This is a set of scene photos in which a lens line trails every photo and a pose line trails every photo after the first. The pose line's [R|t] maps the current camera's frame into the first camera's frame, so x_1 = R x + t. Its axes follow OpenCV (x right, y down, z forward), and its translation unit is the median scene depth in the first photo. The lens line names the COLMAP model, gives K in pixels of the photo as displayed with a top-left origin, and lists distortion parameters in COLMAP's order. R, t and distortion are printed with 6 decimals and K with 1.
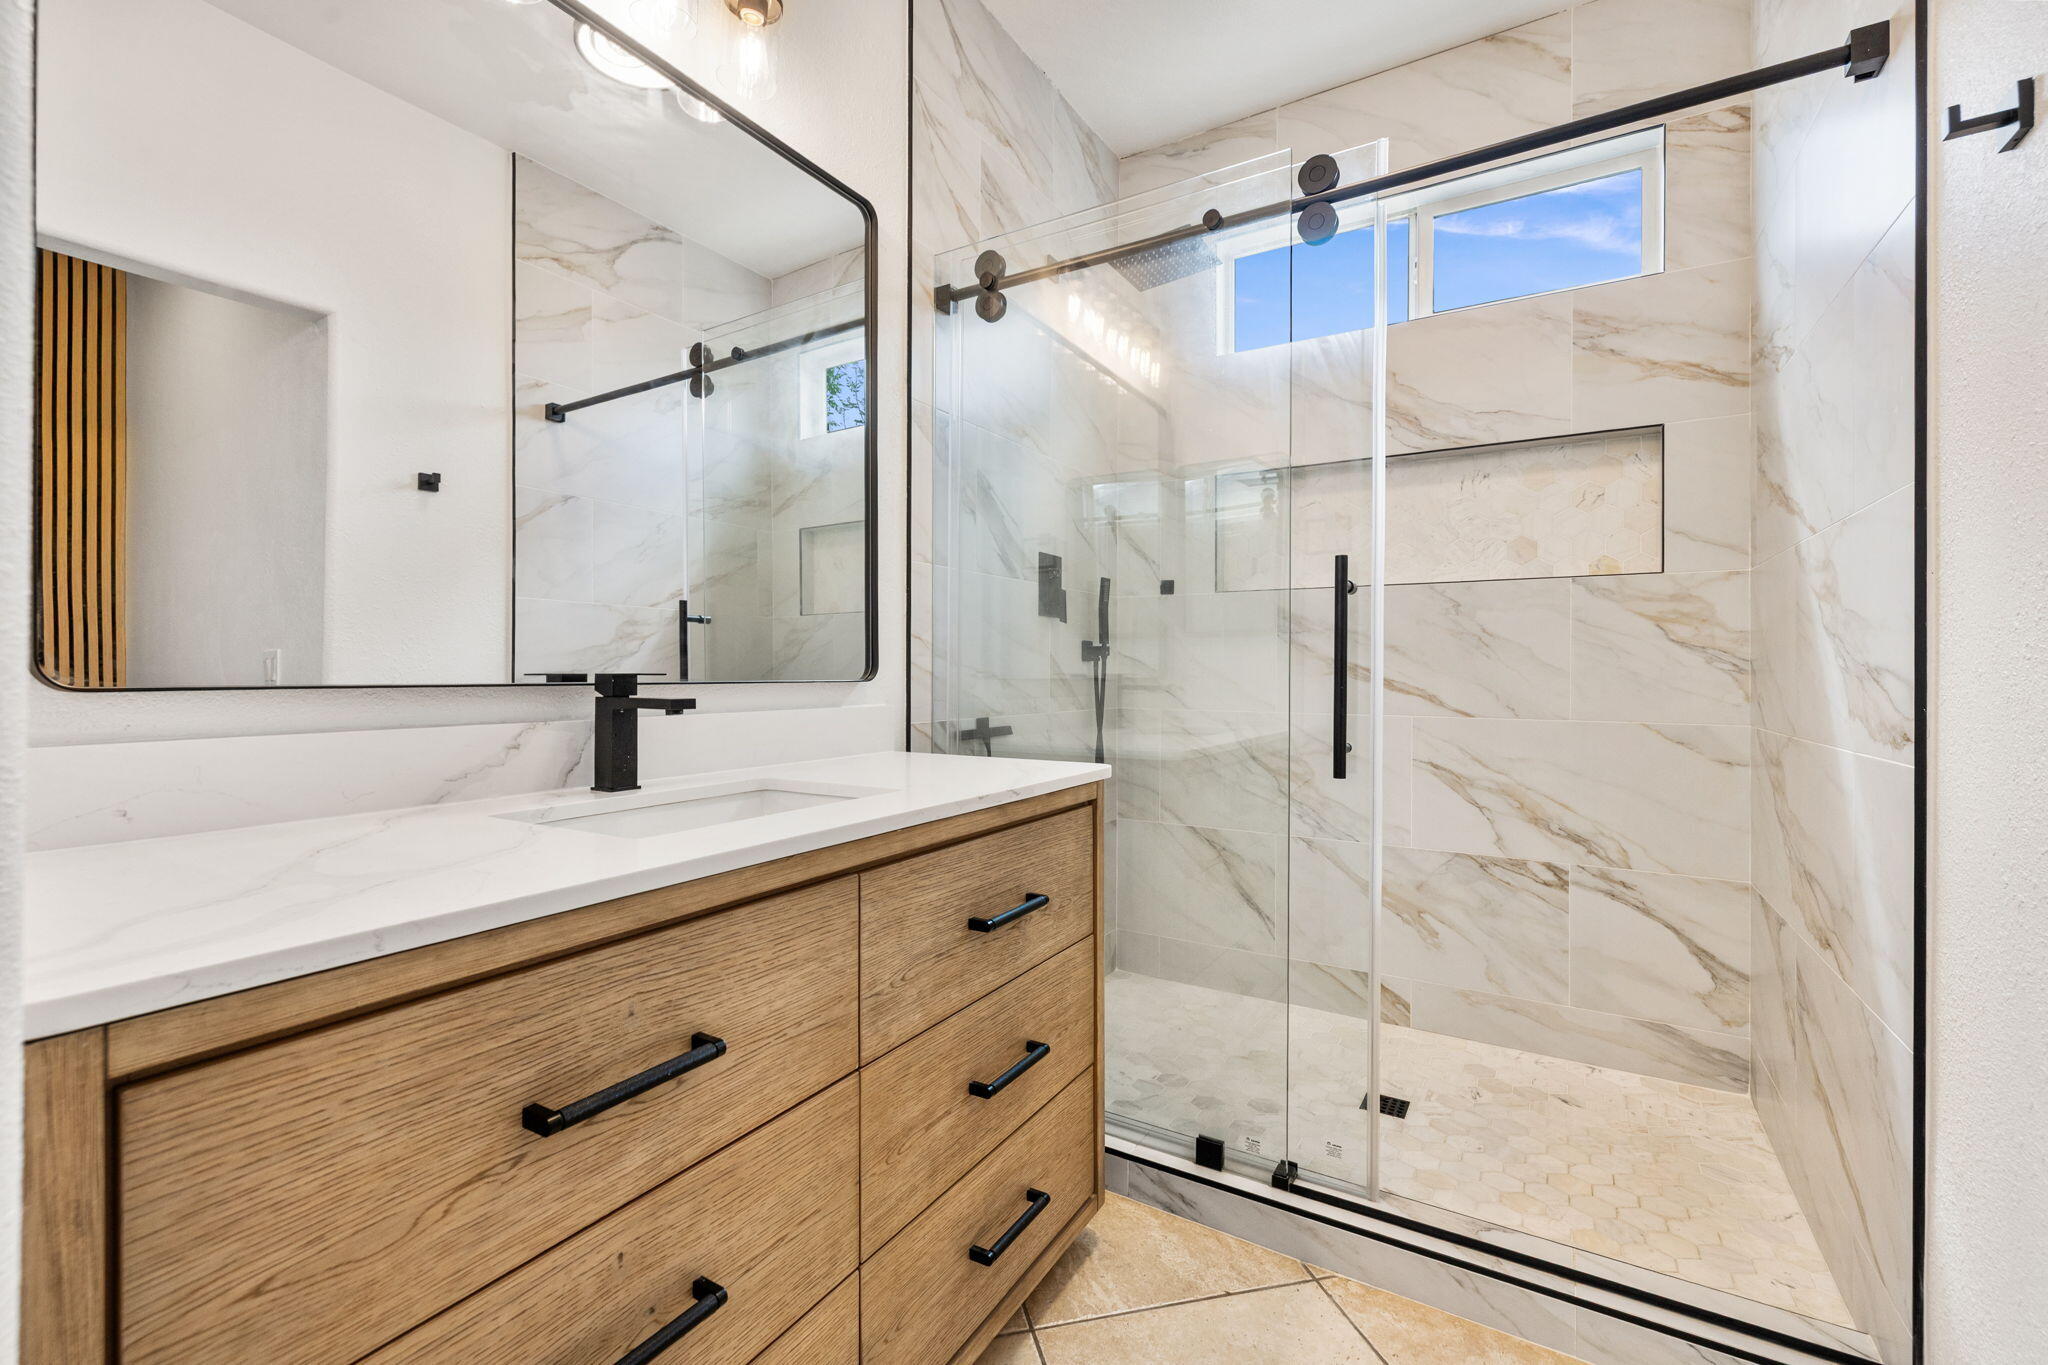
lens RADIAL K [[892.9, 0, 967.5], [0, 892.9, 685.6], [0, 0, 1]] dist [0.001935, -0.000410]
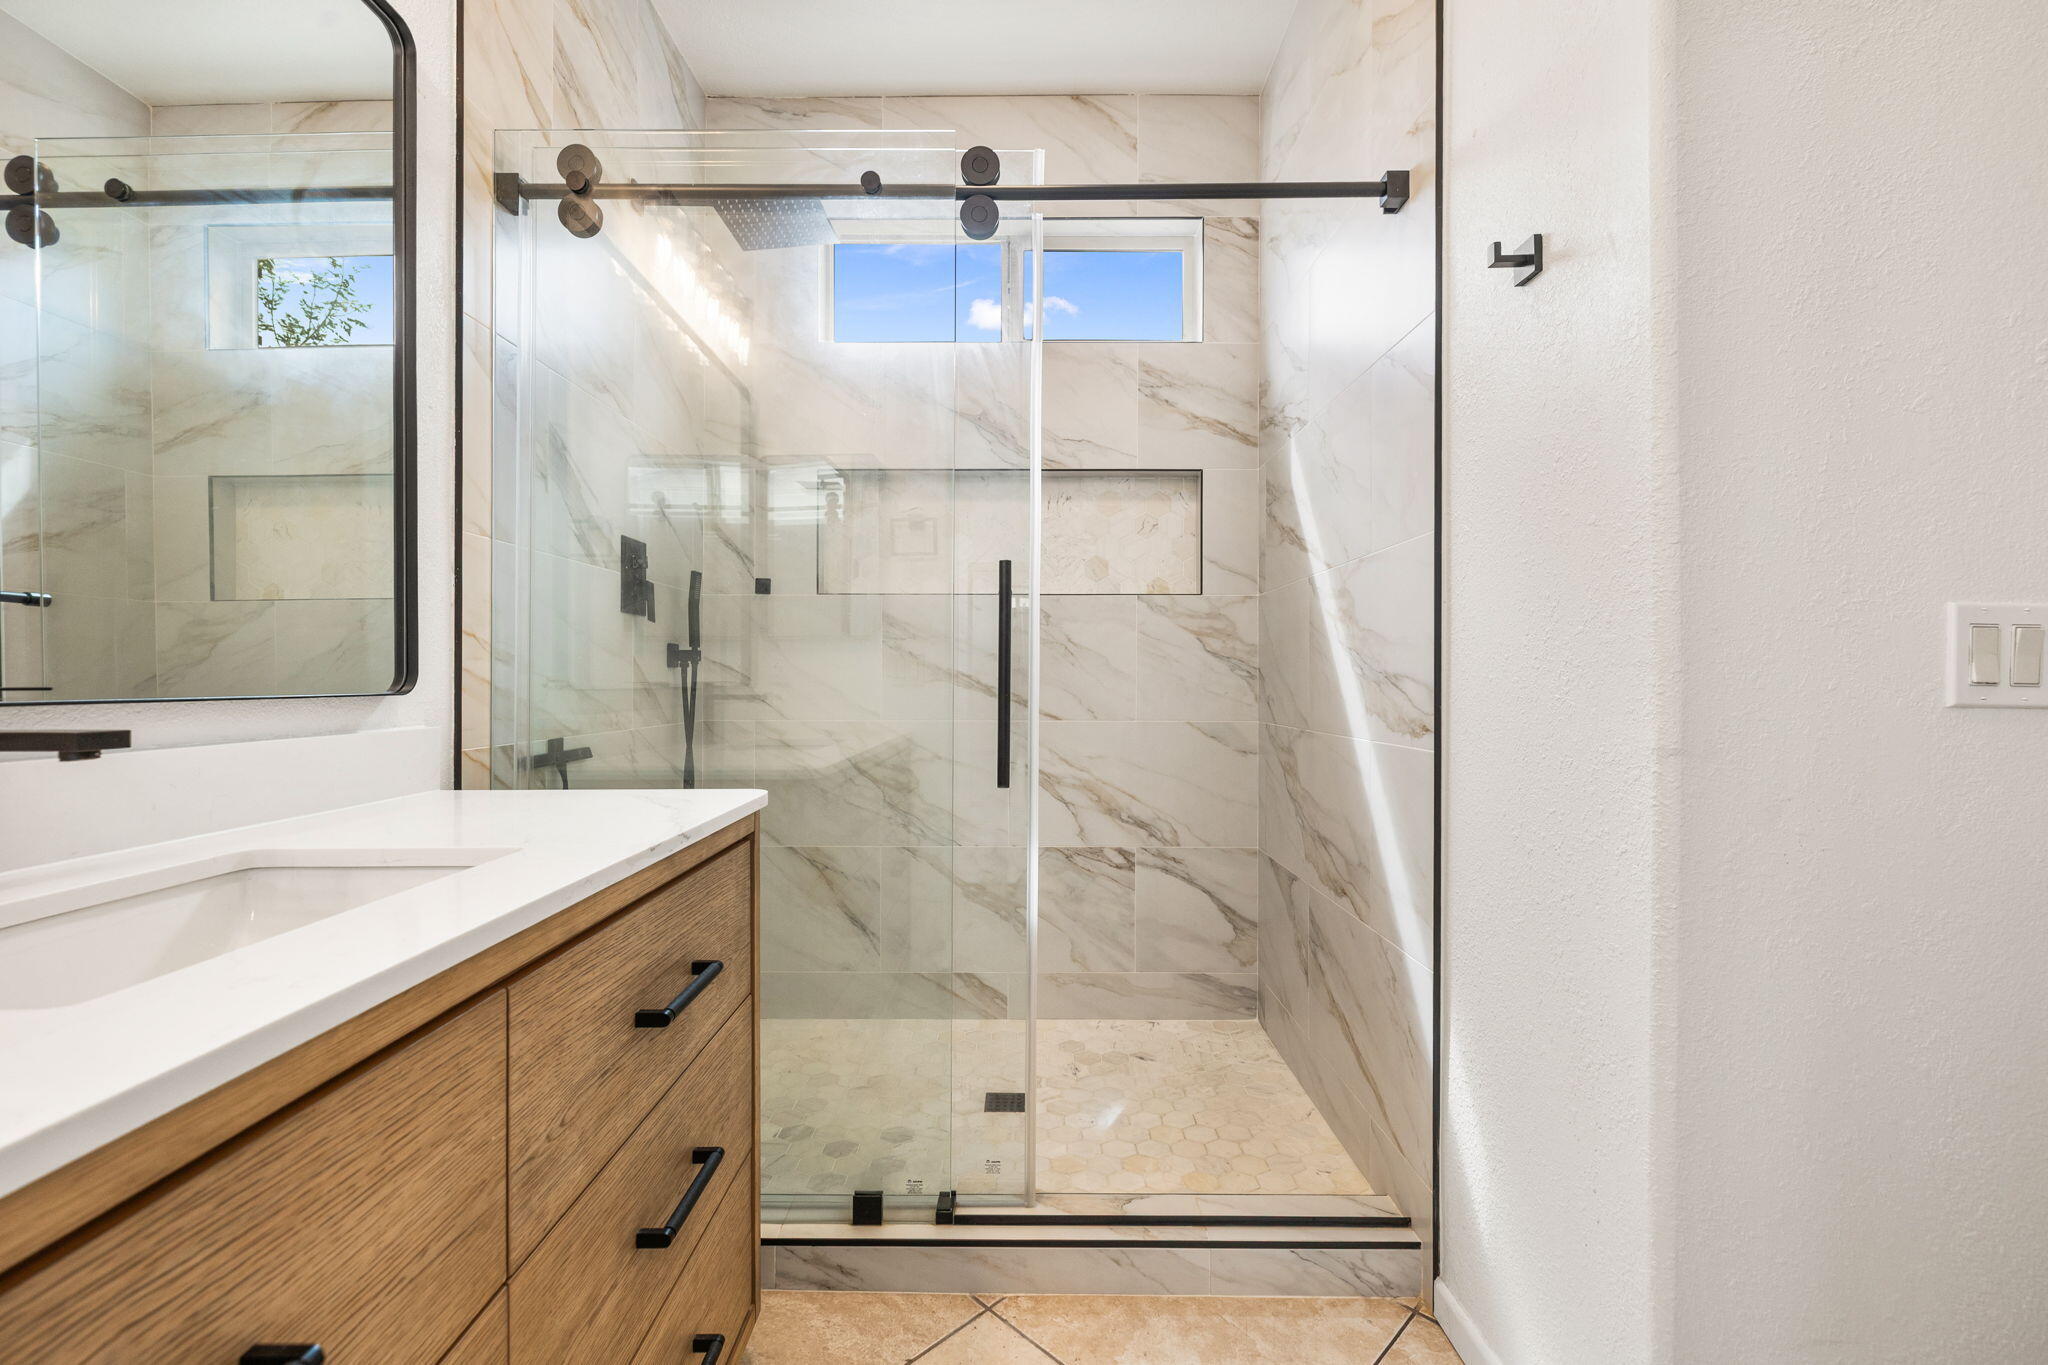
lens RADIAL K [[892.9, 0, 967.5], [0, 892.9, 685.6], [0, 0, 1]] dist [0.001935, -0.000410]
pose [[0.839644, -0.008173, 0.543075, -0.130309], [0.012081, 0.999920, -0.003631, -0.004524], [-0.543002, 0.009609, 0.839676, 0.172123]]
